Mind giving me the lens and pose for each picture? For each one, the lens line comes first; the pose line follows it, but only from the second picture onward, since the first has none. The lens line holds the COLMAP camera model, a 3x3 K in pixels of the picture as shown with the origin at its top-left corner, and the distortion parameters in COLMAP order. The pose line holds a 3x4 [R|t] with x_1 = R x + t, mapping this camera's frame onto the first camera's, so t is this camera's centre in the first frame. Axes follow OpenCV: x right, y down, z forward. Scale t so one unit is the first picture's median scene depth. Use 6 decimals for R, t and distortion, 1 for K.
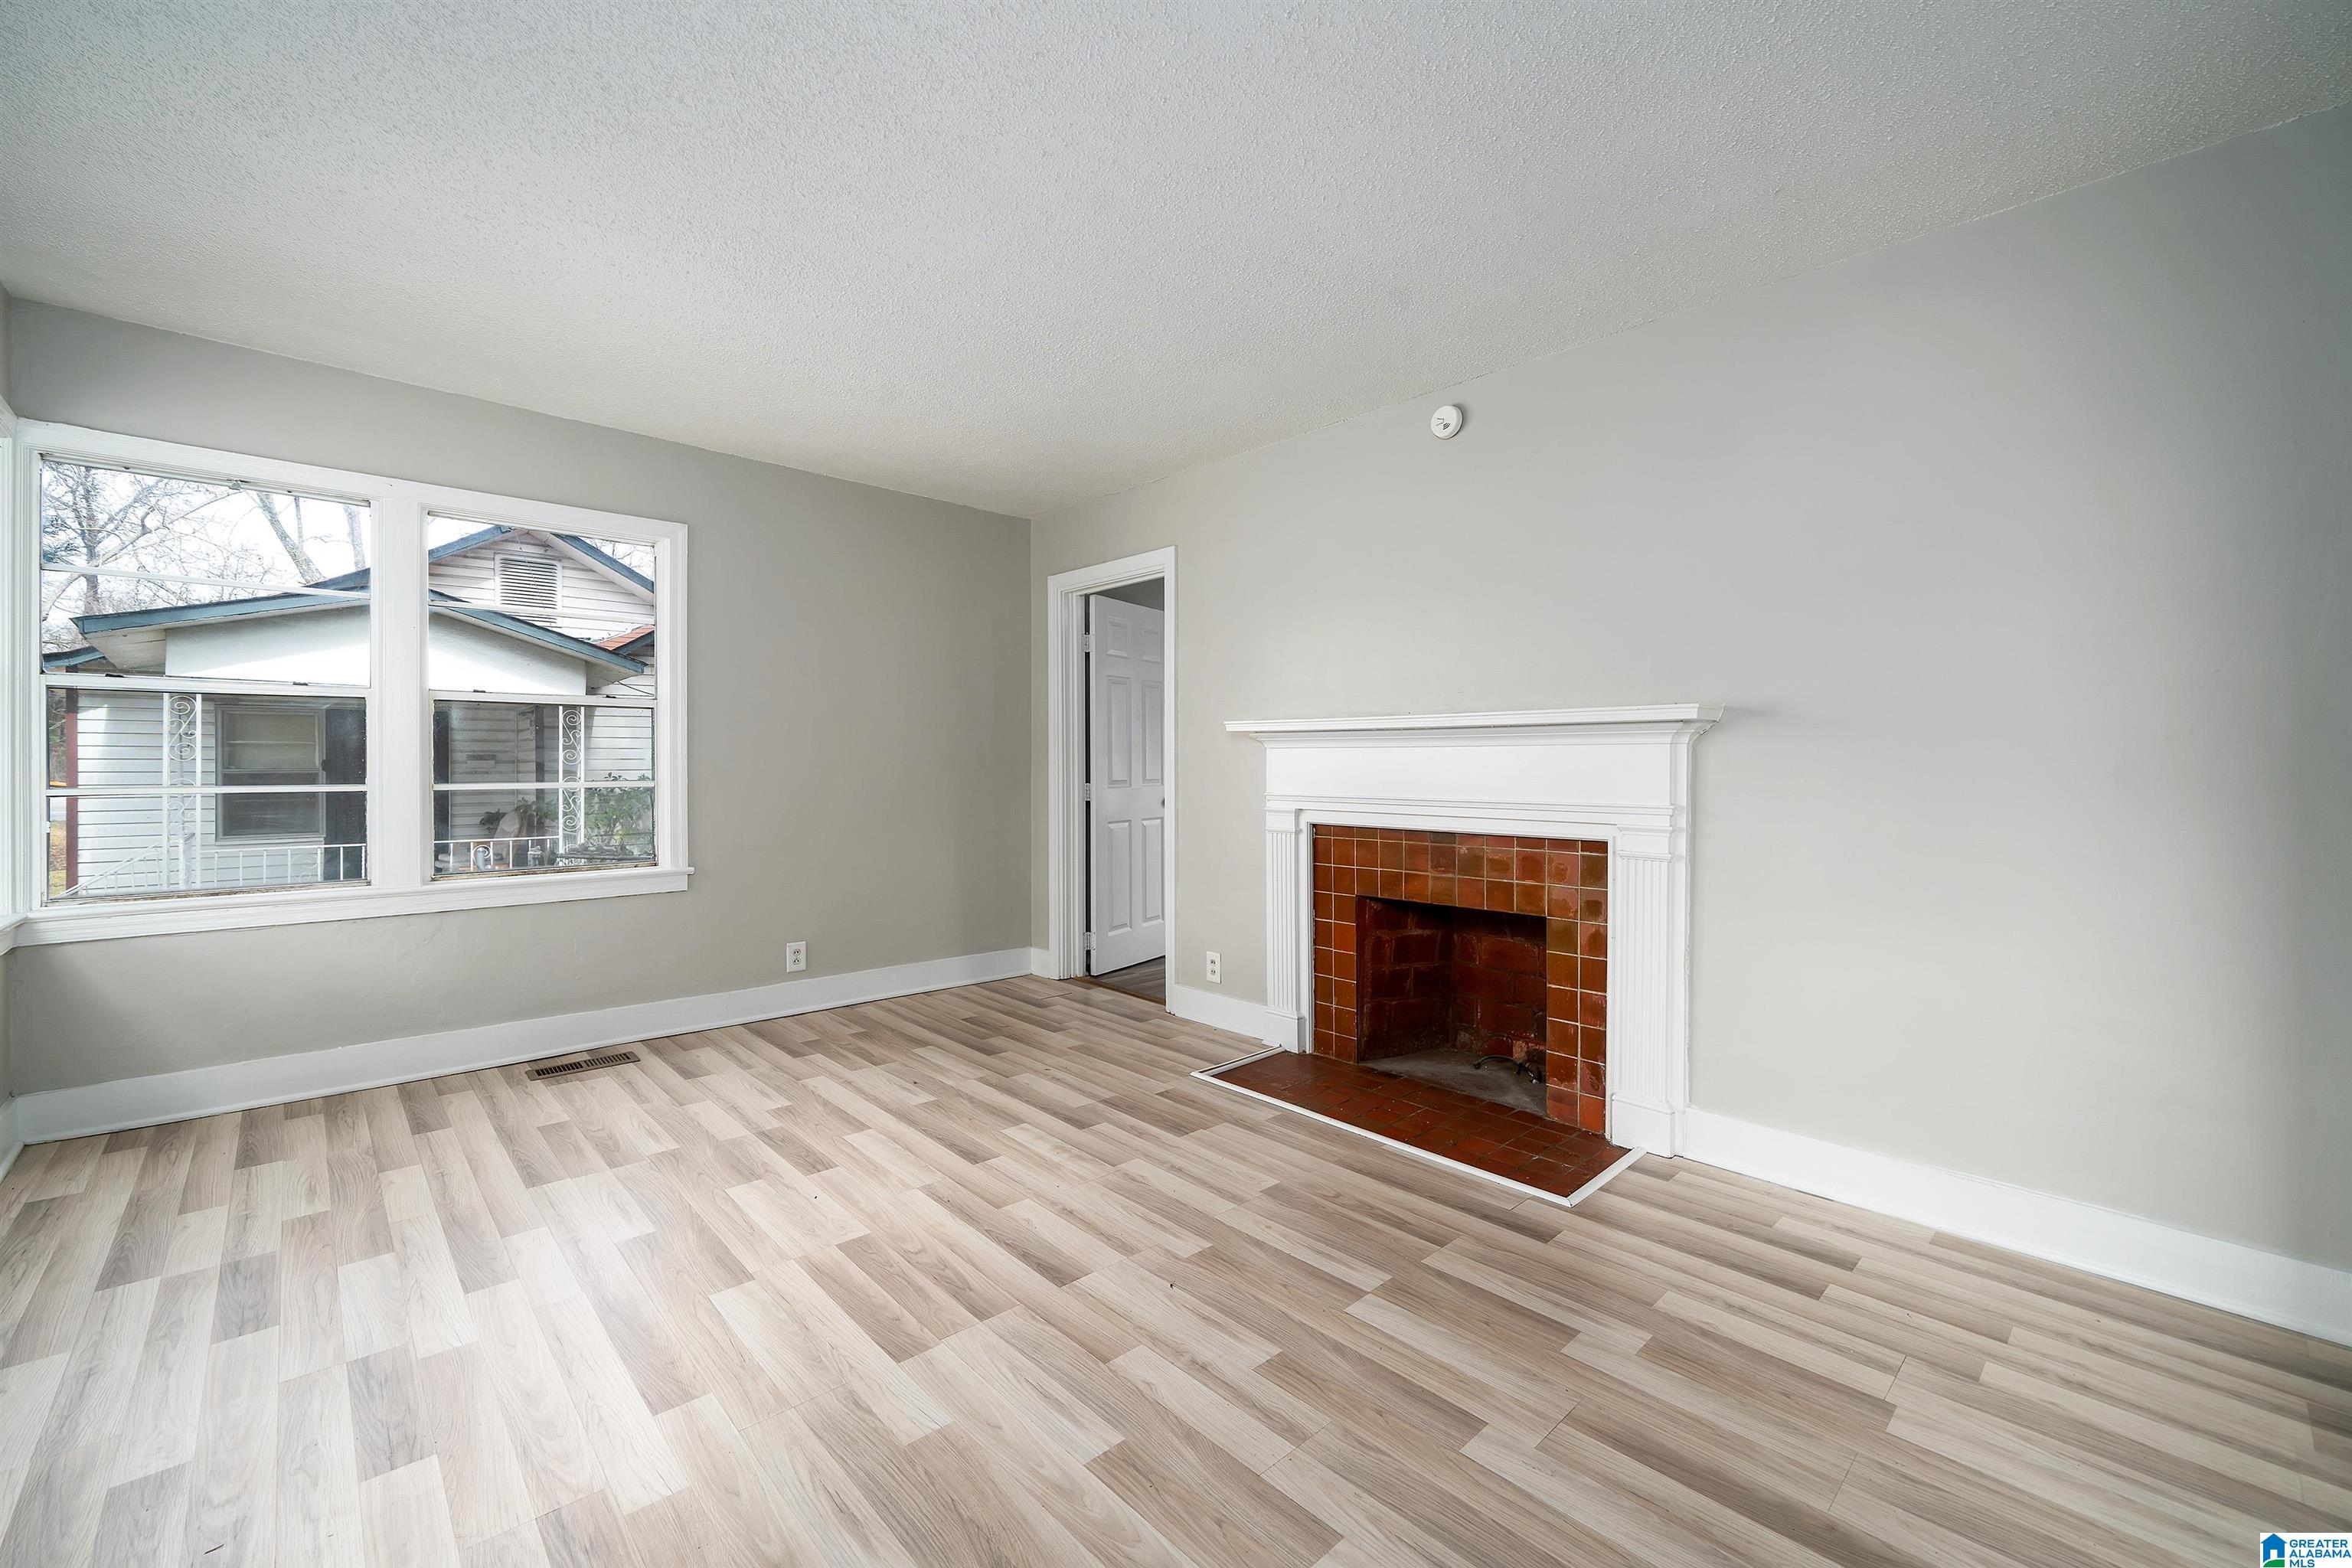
lens RADIAL K [[946.8, 0, 1180.6], [0, 946.8, 763.9], [0, 0, 1]] dist [-0.002136, -0.000196]
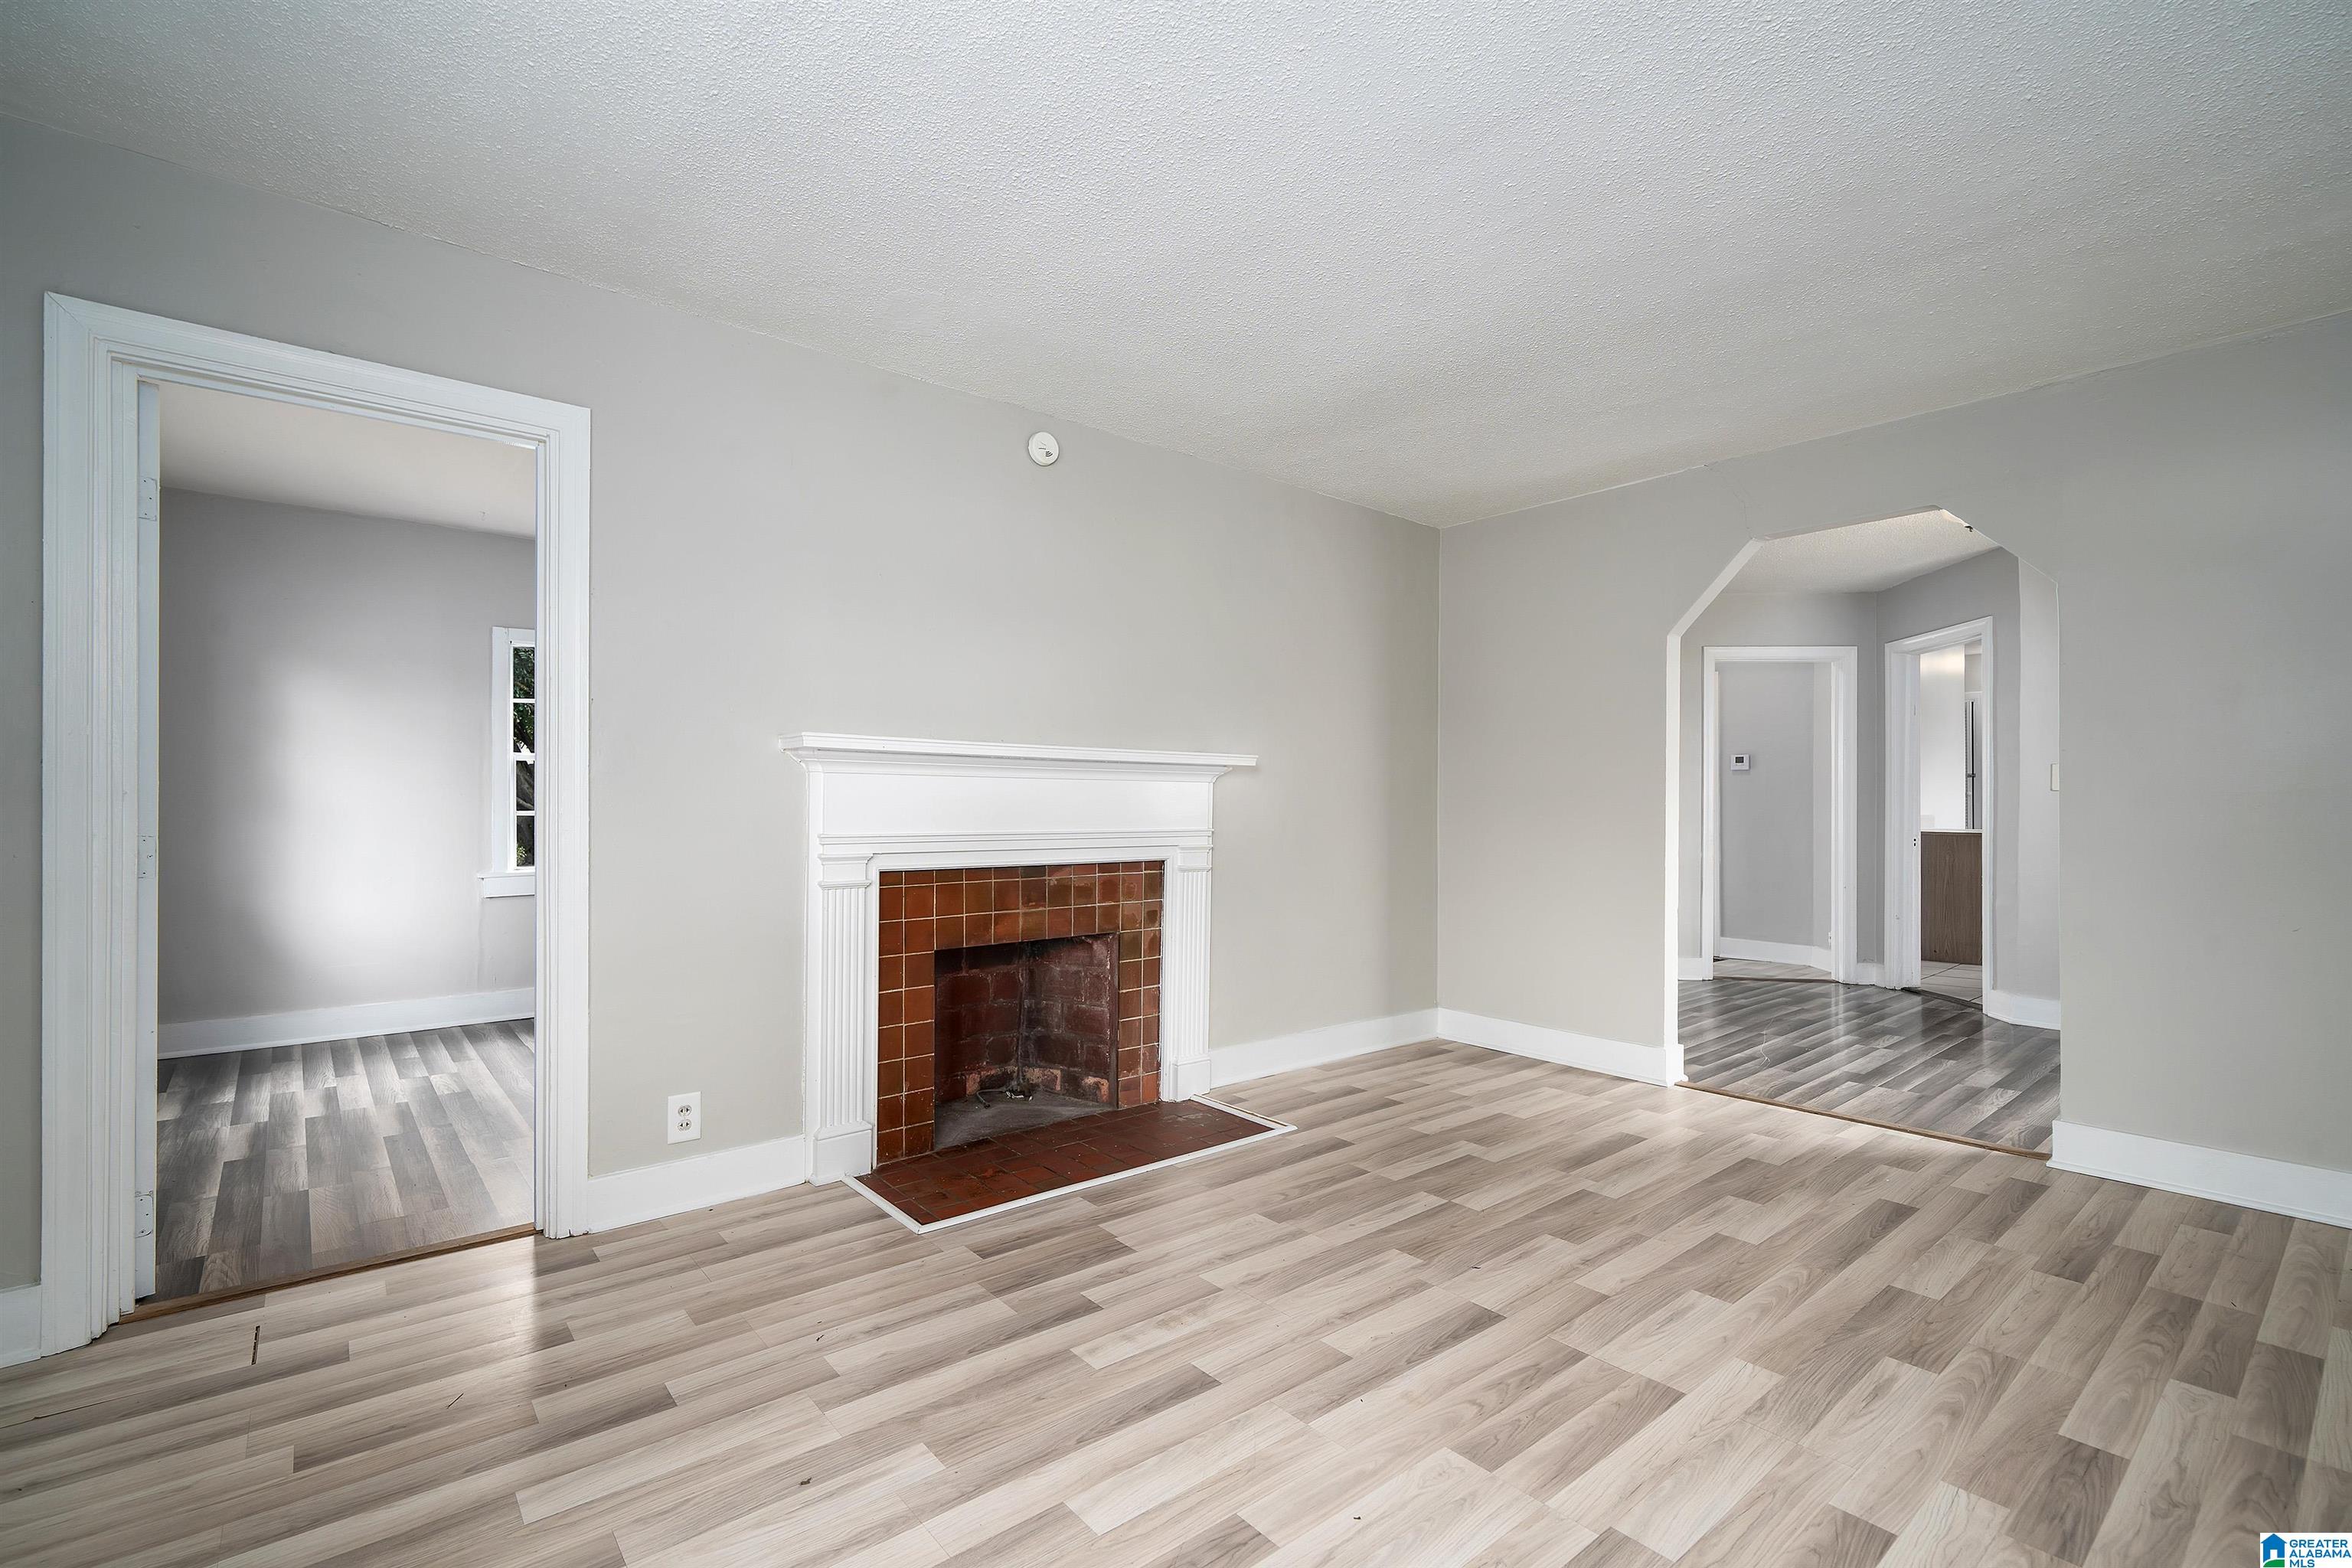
lens RADIAL K [[1016.0, 0, 1176.0], [0, 1016.0, 794.4], [0, 0, 1]] dist [0.002783, 0.000281]
pose [[0.076930, 0.001719, 0.997035, -0.856321], [-0.010129, 0.999948, -0.000943, -0.001903], [-0.996985, -0.010026, 0.076944, 0.878192]]
